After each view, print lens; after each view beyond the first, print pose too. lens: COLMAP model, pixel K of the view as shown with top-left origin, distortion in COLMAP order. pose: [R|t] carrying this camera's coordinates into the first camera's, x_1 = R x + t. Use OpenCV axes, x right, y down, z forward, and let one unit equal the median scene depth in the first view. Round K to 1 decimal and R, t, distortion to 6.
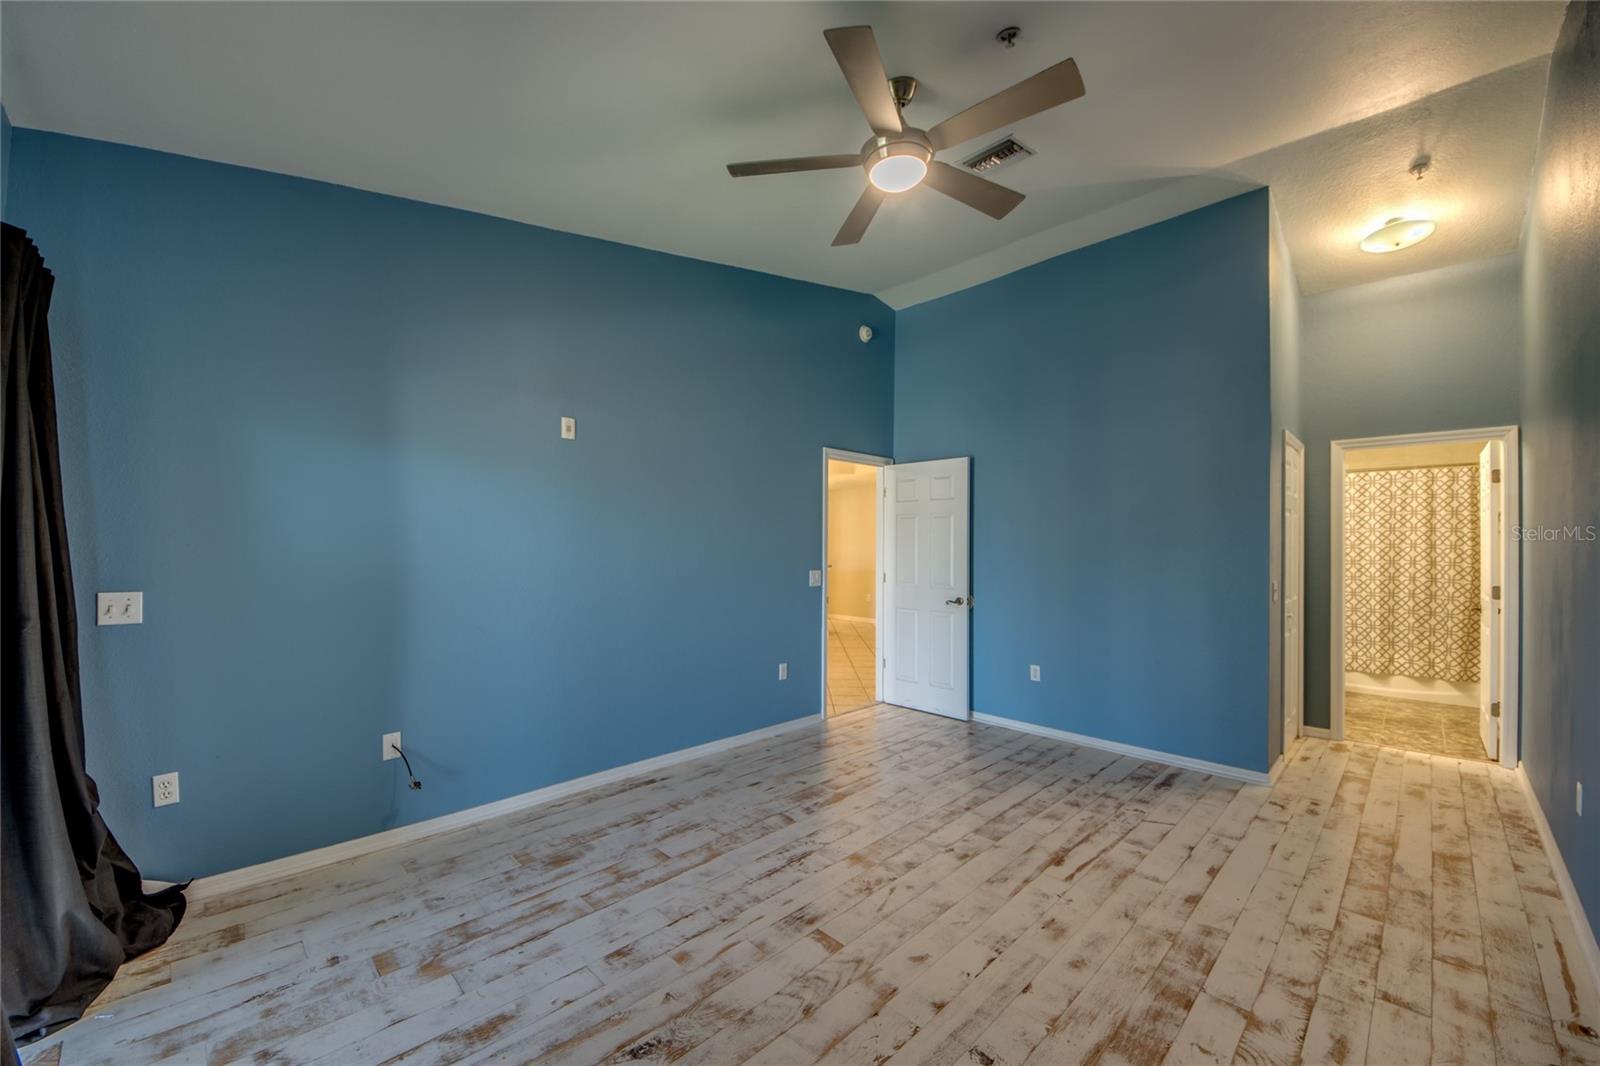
lens RADIAL K [[619.9, 0, 800.8], [0, 619.9, 534.3], [0, 0, 1]] dist [-0.009940, -0.004865]
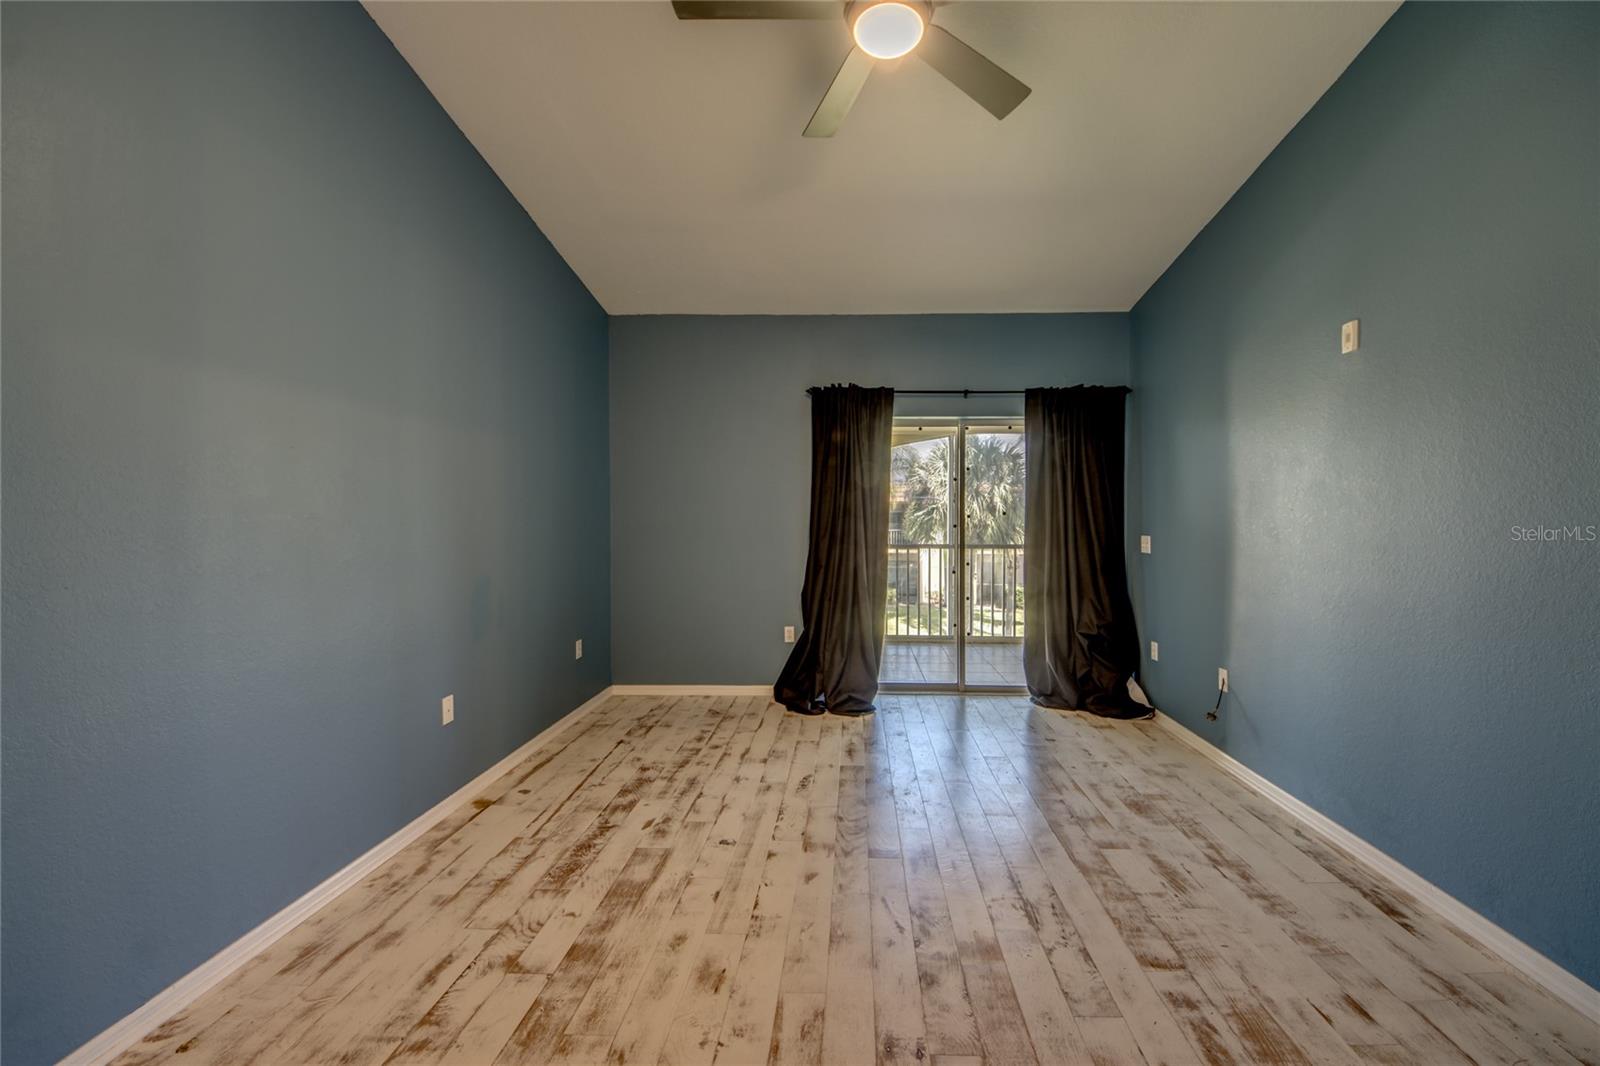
lens RADIAL K [[619.9, 0, 802.3], [0, 619.9, 524.7], [0, 0, 1]] dist [-0.009940, -0.004865]
pose [[-0.765857, 0.000091, -0.643011, 0.754498], [0.000781, 0.999999, -0.000789, 0.060370], [0.643010, -0.001106, -0.765857, 1.528775]]
